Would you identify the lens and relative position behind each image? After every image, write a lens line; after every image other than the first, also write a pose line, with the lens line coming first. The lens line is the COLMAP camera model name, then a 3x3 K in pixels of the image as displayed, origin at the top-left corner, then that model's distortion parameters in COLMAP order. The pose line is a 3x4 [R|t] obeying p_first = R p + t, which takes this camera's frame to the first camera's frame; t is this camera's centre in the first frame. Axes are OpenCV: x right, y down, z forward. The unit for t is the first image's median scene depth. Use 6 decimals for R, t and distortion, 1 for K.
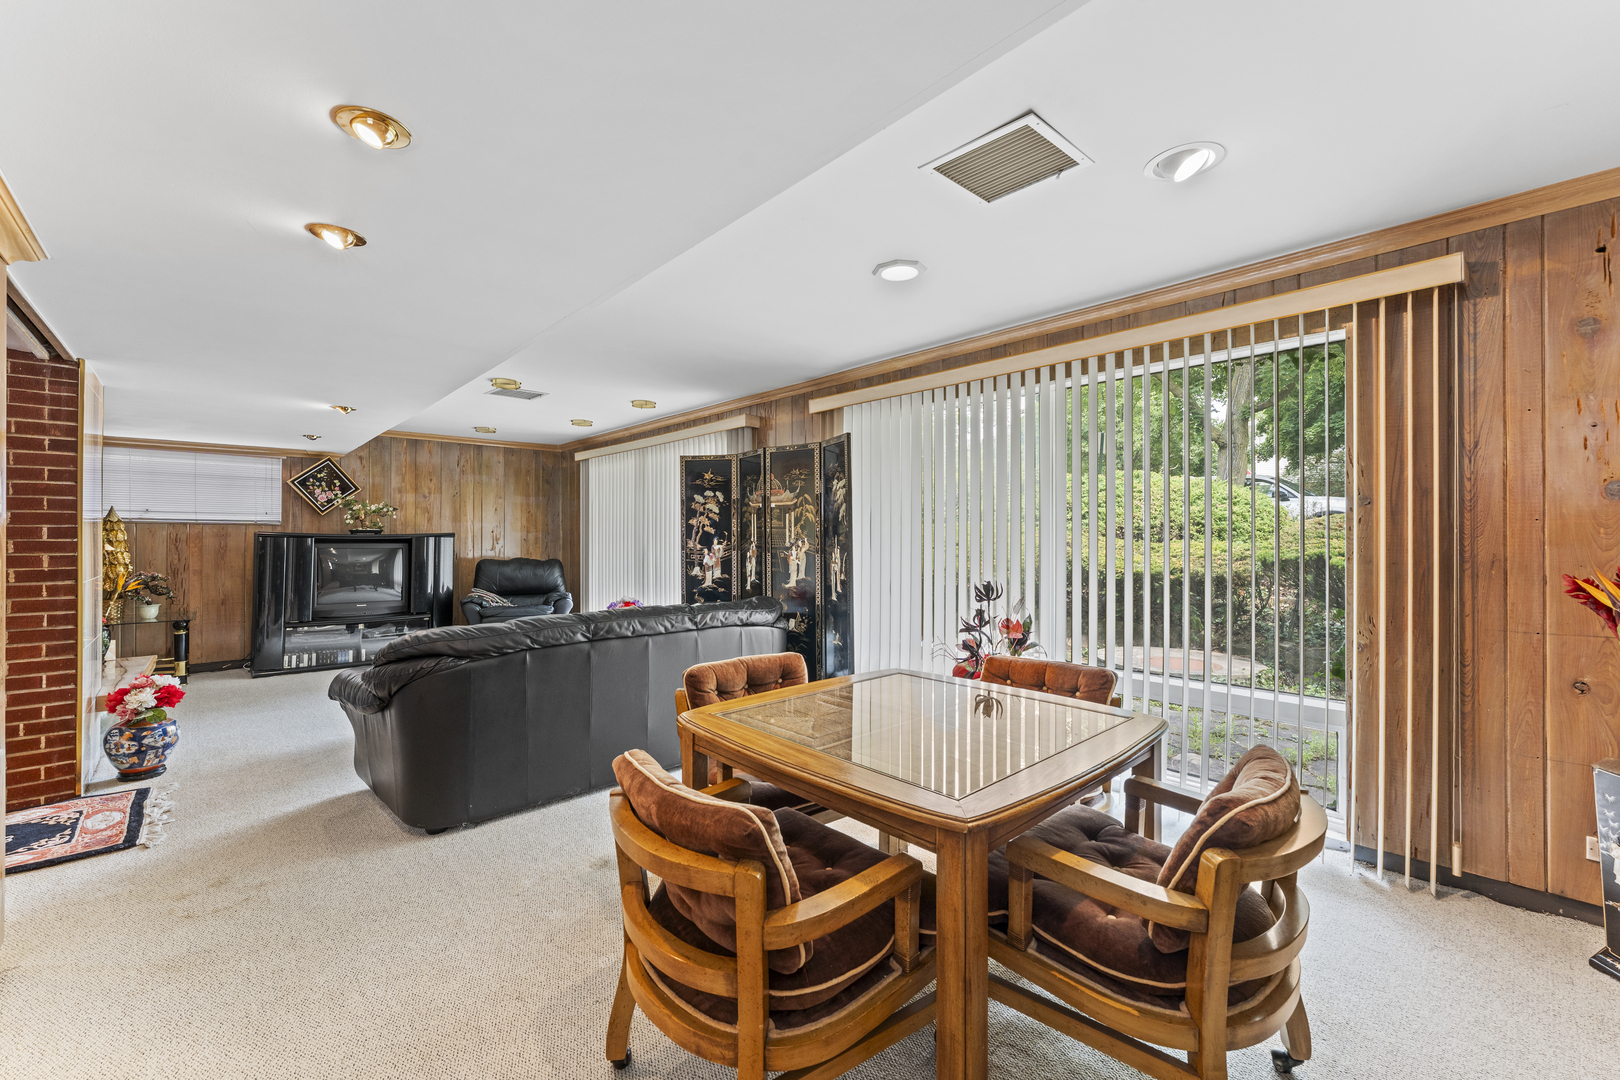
lens RADIAL K [[649.5, 0, 809.6], [0, 649.5, 533.7], [0, 0, 1]] dist [-0.002372, 0.000105]
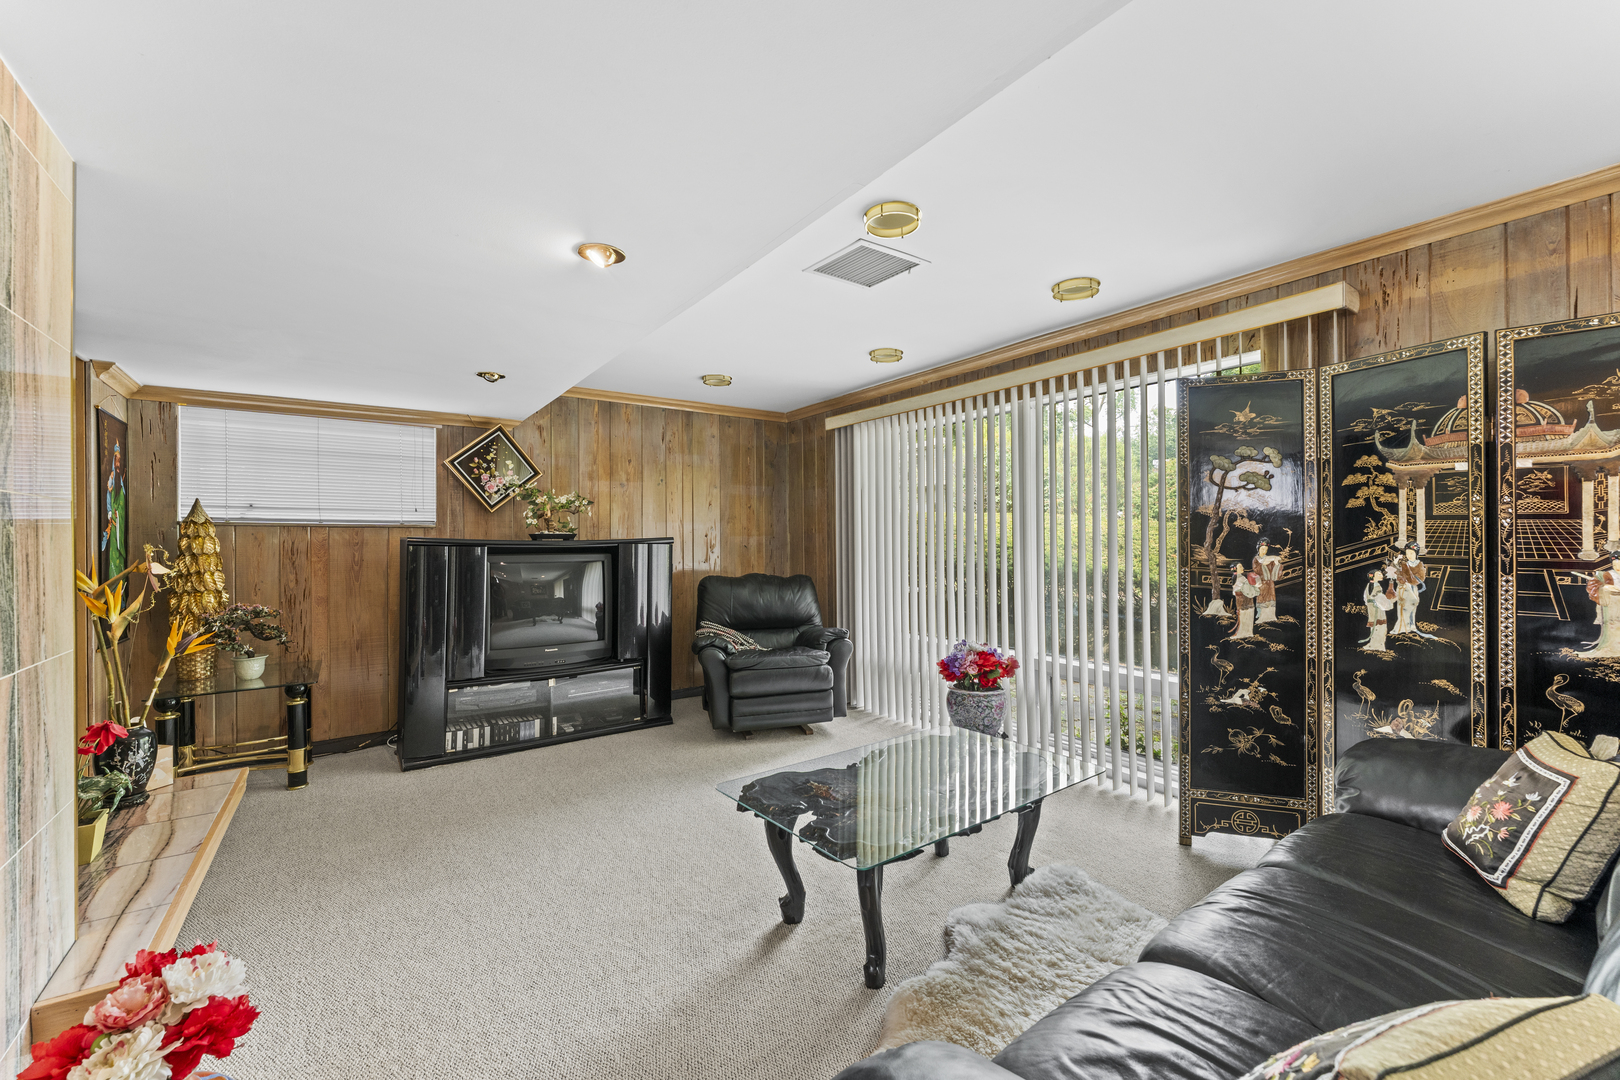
lens RADIAL K [[649.5, 0, 809.8], [0, 649.5, 538.1], [0, 0, 1]] dist [-0.002372, 0.000105]
pose [[0.991820, -0.008732, -0.127349, -0.367234], [0.008883, 0.999960, 0.000618, 0.000490], [0.127339, -0.001744, 0.991858, 0.407354]]
